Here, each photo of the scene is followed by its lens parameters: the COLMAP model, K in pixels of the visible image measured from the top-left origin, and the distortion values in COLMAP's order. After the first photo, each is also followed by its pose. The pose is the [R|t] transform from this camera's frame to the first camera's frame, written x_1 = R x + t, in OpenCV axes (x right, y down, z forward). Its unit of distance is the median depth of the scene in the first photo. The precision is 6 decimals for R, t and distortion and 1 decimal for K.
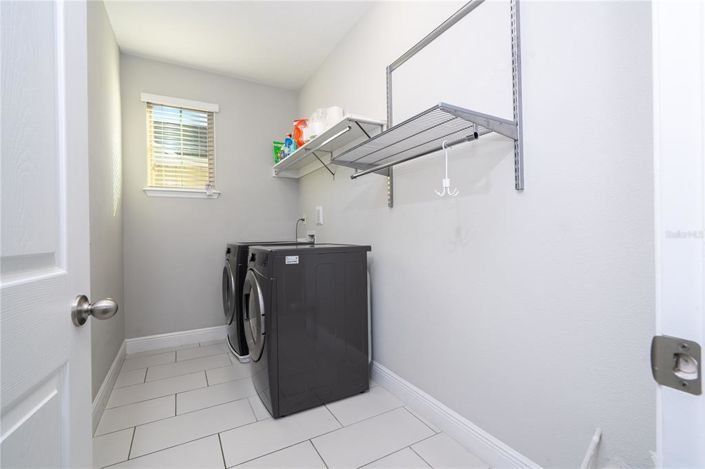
lens RADIAL K [[319.8, 0, 355.9], [0, 319.8, 234.4], [0, 0, 1]] dist [0.001275, 0.000766]
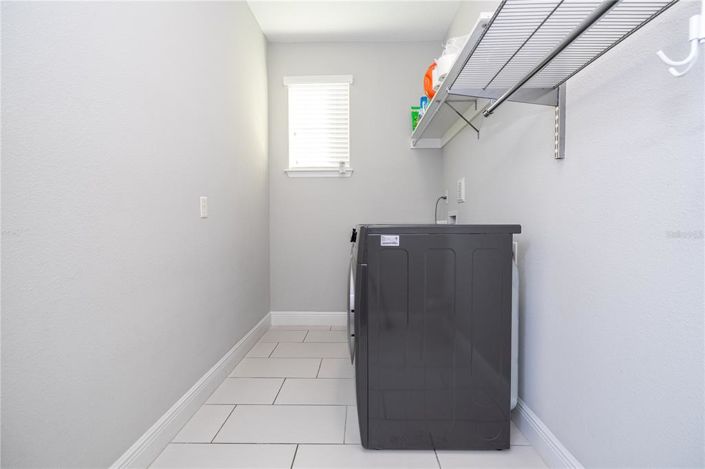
lens RADIAL K [[319.8, 0, 355.9], [0, 319.8, 234.4], [0, 0, 1]] dist [0.001275, 0.000766]
pose [[0.867797, 0.029276, -0.496055, 0.063203], [-0.013130, 0.999265, 0.036004, 0.028715], [0.496745, -0.024731, 0.867544, 0.236412]]
